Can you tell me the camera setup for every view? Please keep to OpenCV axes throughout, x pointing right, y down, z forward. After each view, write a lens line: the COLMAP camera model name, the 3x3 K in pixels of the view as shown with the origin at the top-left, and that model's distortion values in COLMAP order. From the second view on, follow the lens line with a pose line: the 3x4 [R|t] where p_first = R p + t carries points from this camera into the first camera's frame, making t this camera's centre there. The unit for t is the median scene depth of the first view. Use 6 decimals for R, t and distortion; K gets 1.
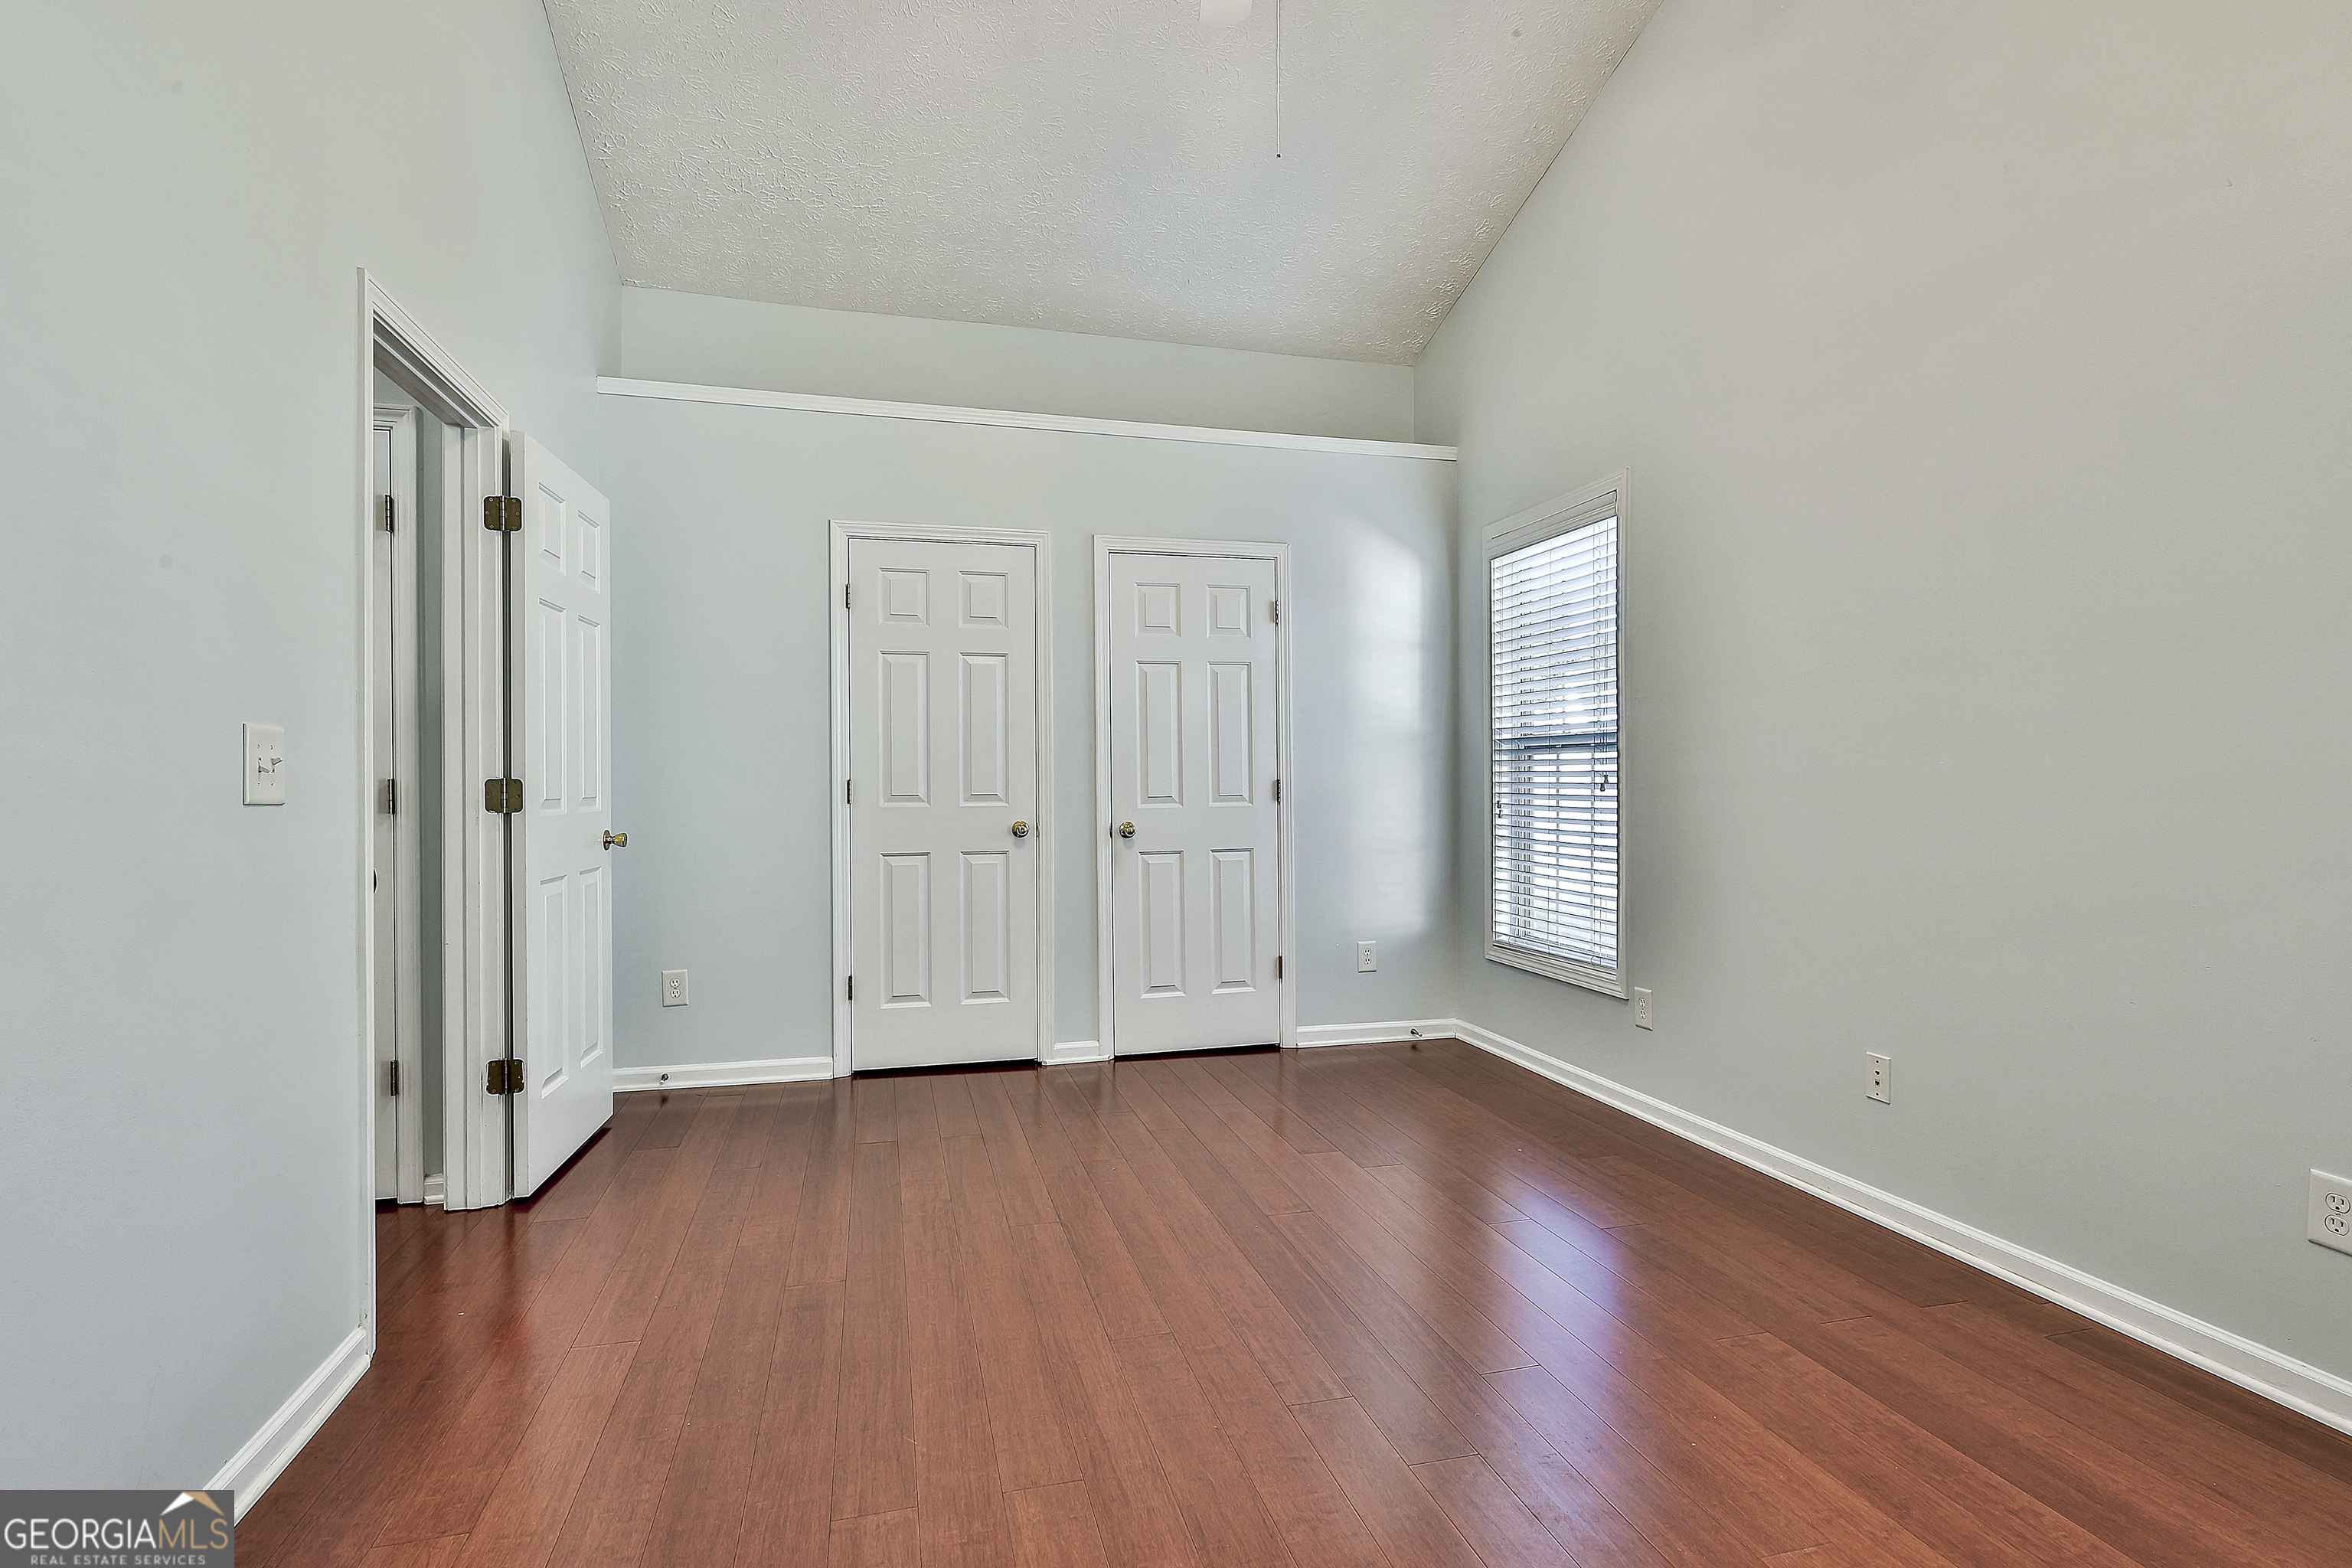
lens RADIAL K [[1077.5, 0, 1148.4], [0, 1077.5, 773.6], [0, 0, 1]] dist [-0.000670, 0.000082]
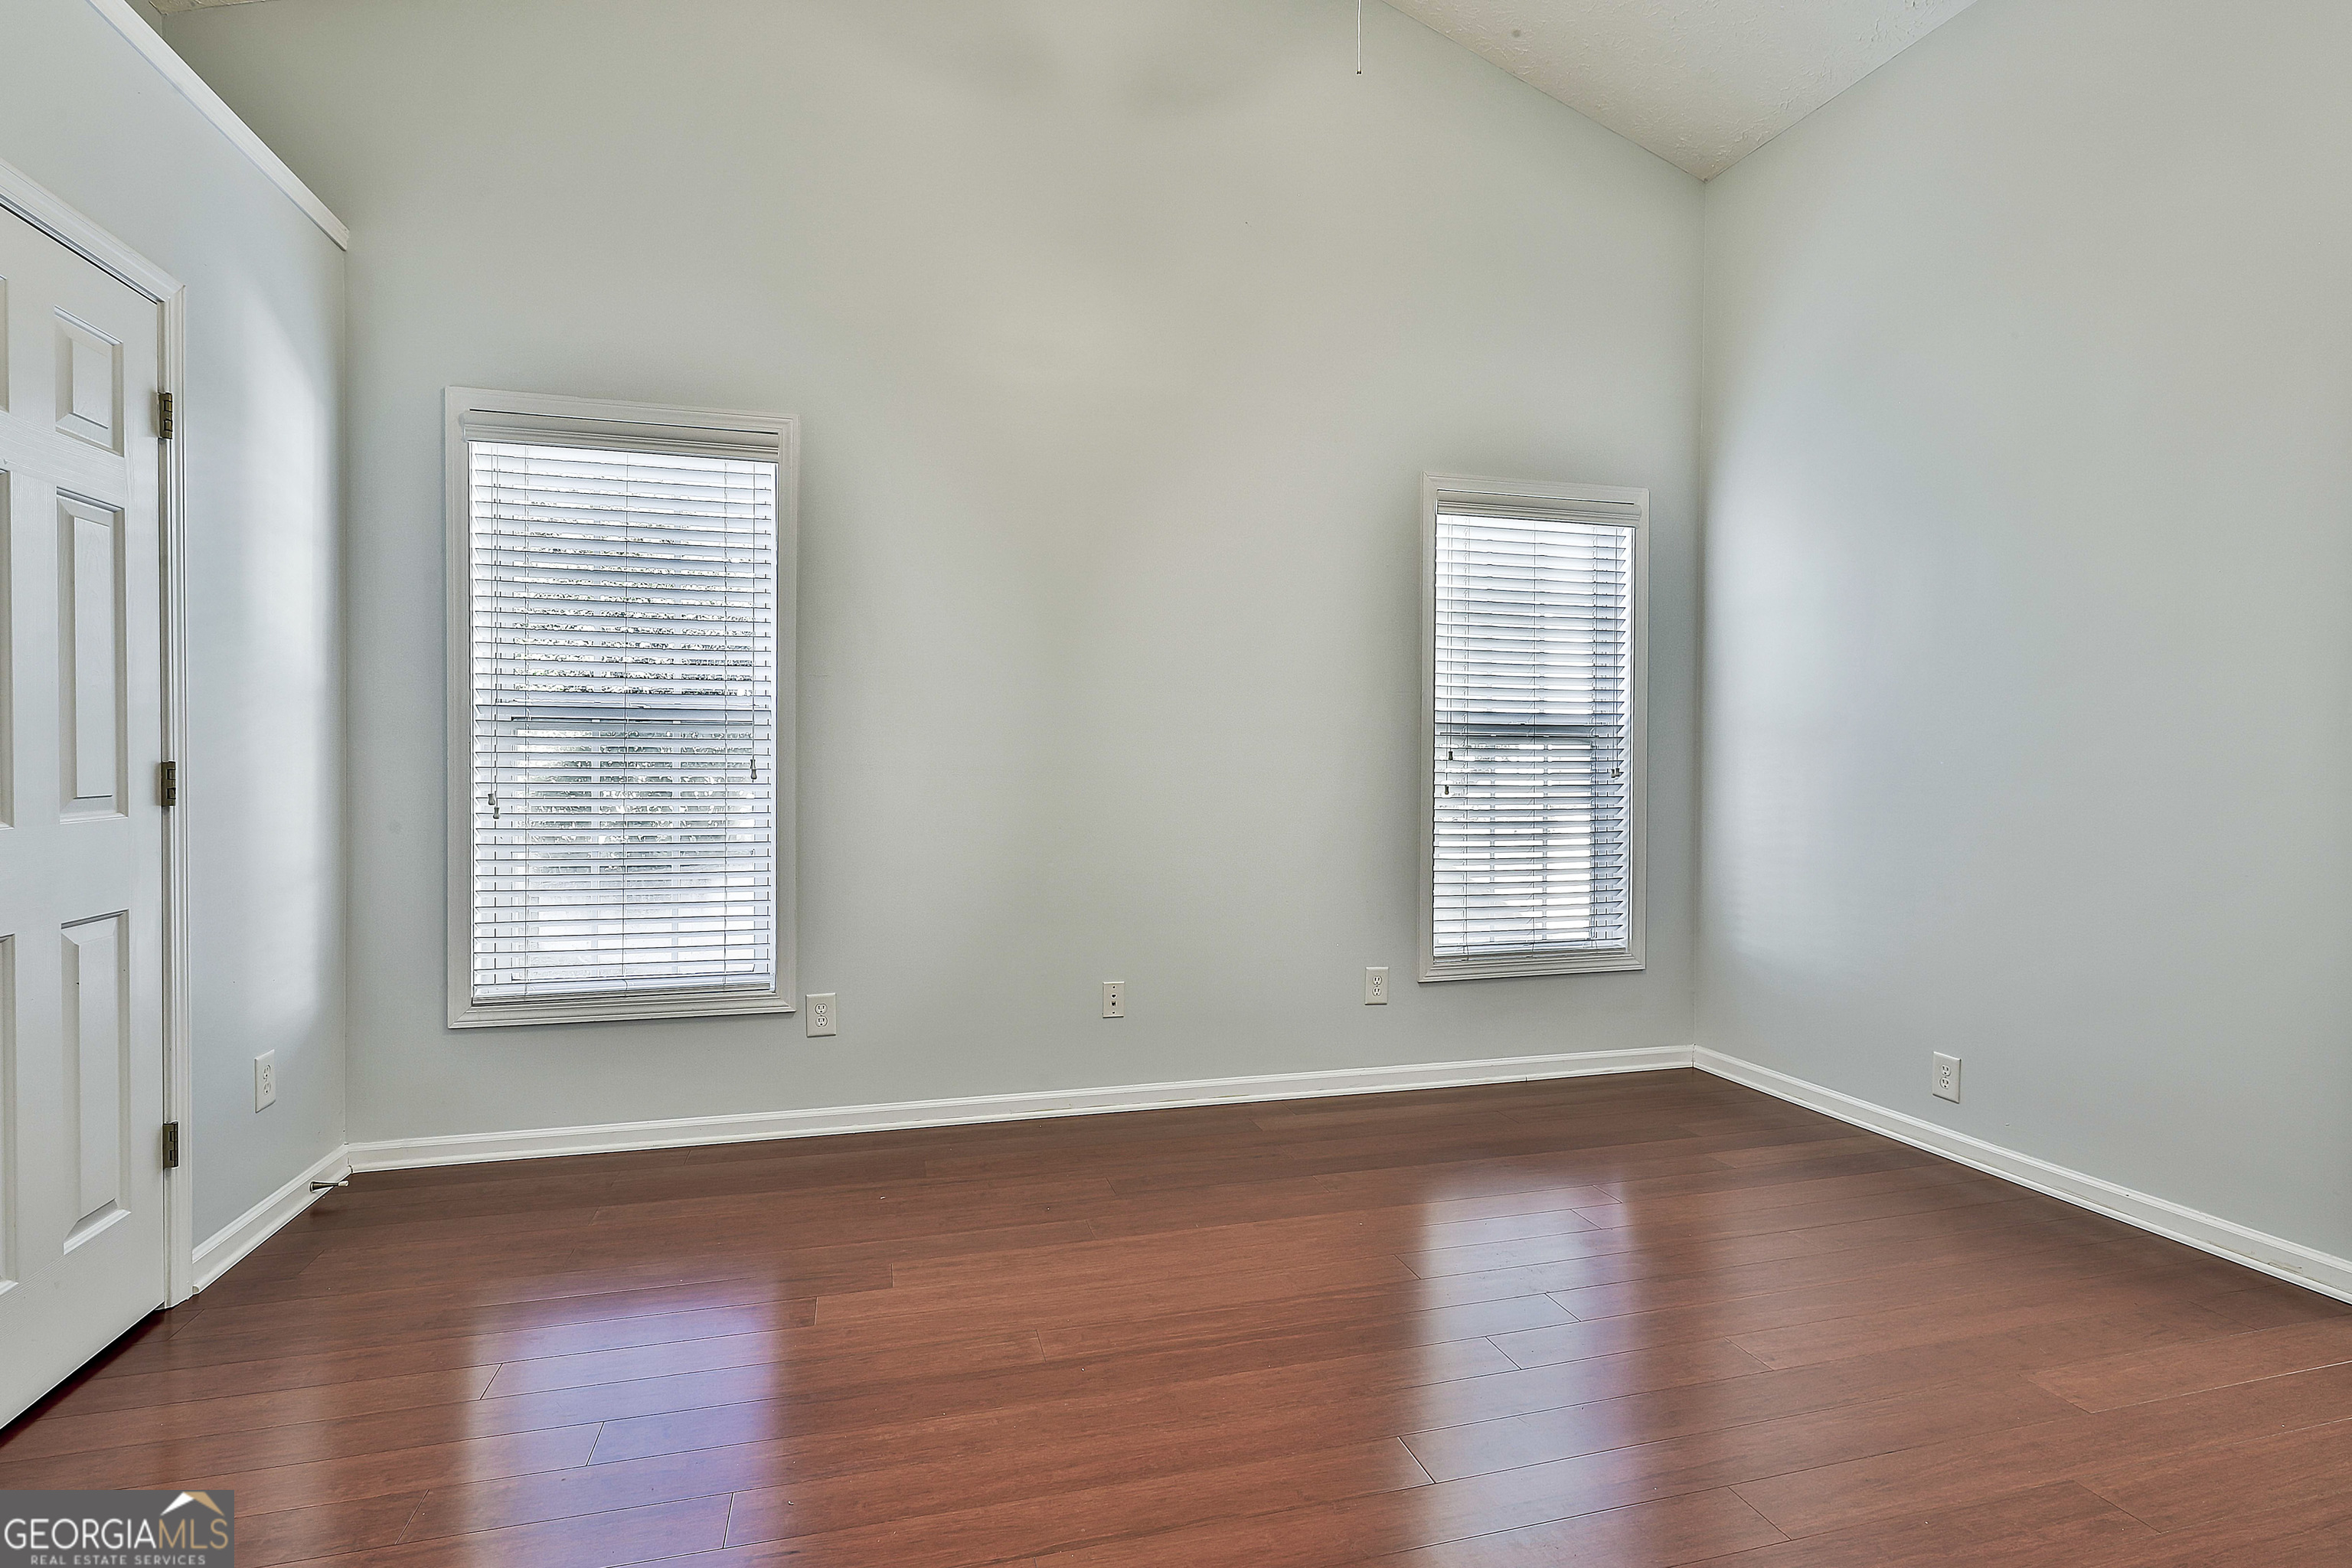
lens RADIAL K [[1127.9, 0, 1183.3], [0, 1127.9, 773.2], [0, 0, 1]] dist [-0.013136, 0.010316]
pose [[0.007897, -0.004024, 0.999961, -0.492290], [-0.005912, 0.999974, 0.004070, 0.007998], [-0.999951, -0.005944, 0.007873, 0.688946]]
